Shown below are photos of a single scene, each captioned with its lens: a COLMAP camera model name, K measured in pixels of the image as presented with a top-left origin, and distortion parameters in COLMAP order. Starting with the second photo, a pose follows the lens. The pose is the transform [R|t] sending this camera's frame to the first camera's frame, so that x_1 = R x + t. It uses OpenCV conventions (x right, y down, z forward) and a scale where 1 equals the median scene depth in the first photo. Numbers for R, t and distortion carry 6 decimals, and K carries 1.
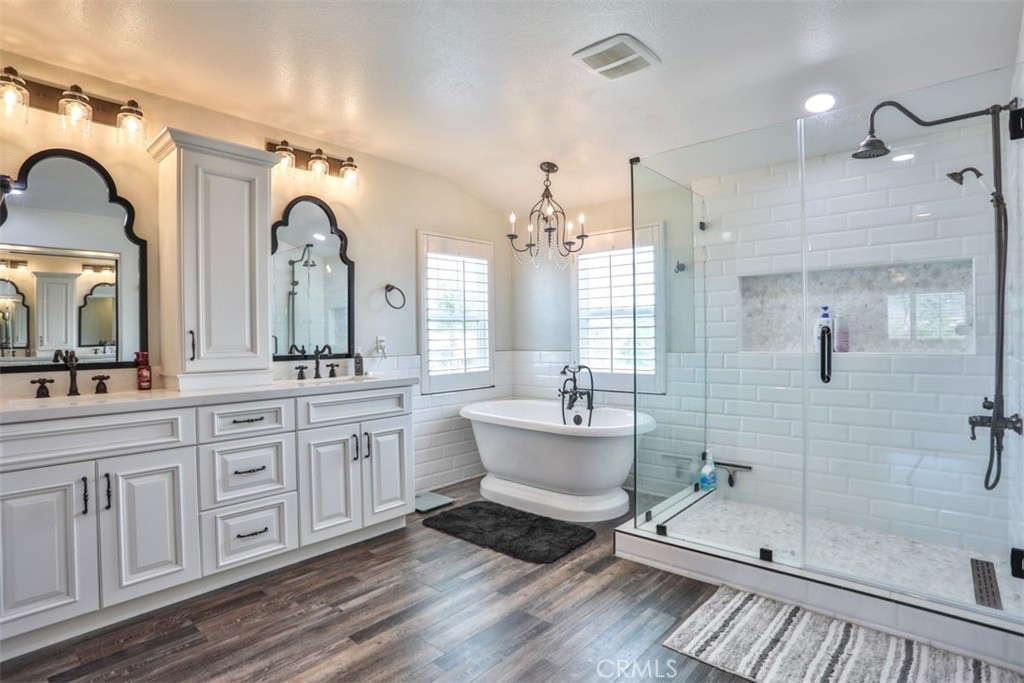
lens RADIAL K [[526.8, 0, 514.1], [0, 526.8, 339.2], [0, 0, 1]] dist [-0.077637, 0.032099]
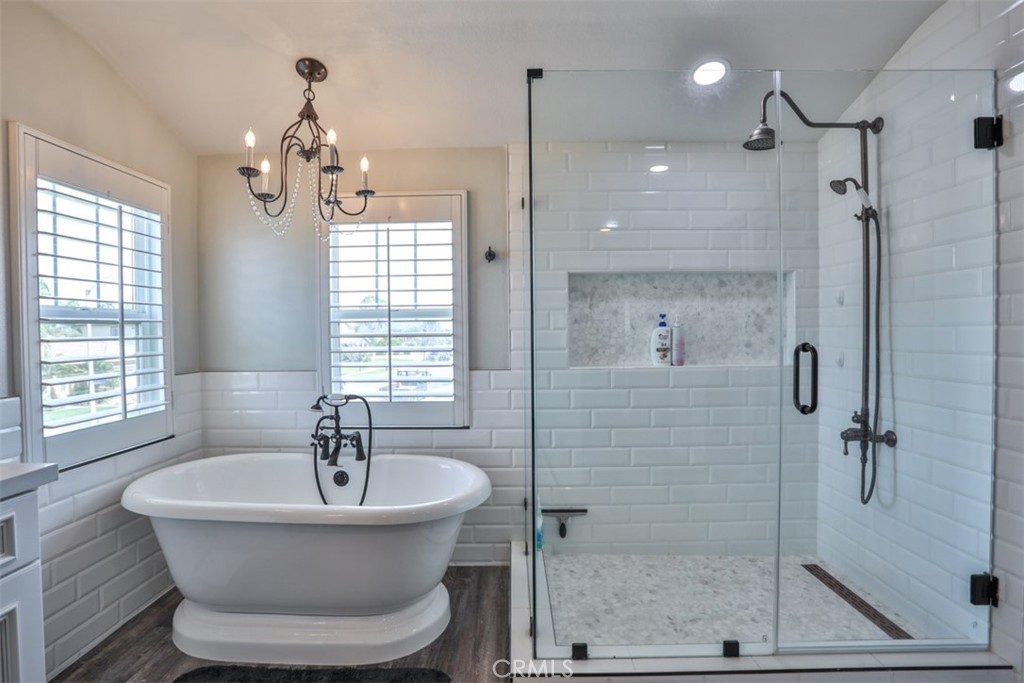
lens RADIAL K [[526.8, 0, 510.7], [0, 526.8, 338.8], [0, 0, 1]] dist [-0.077637, 0.032099]
pose [[0.759682, -0.005146, 0.650274, -0.163788], [0.004572, 0.999986, 0.002573, -0.023048], [-0.650278, 0.001018, 0.759695, 0.459758]]
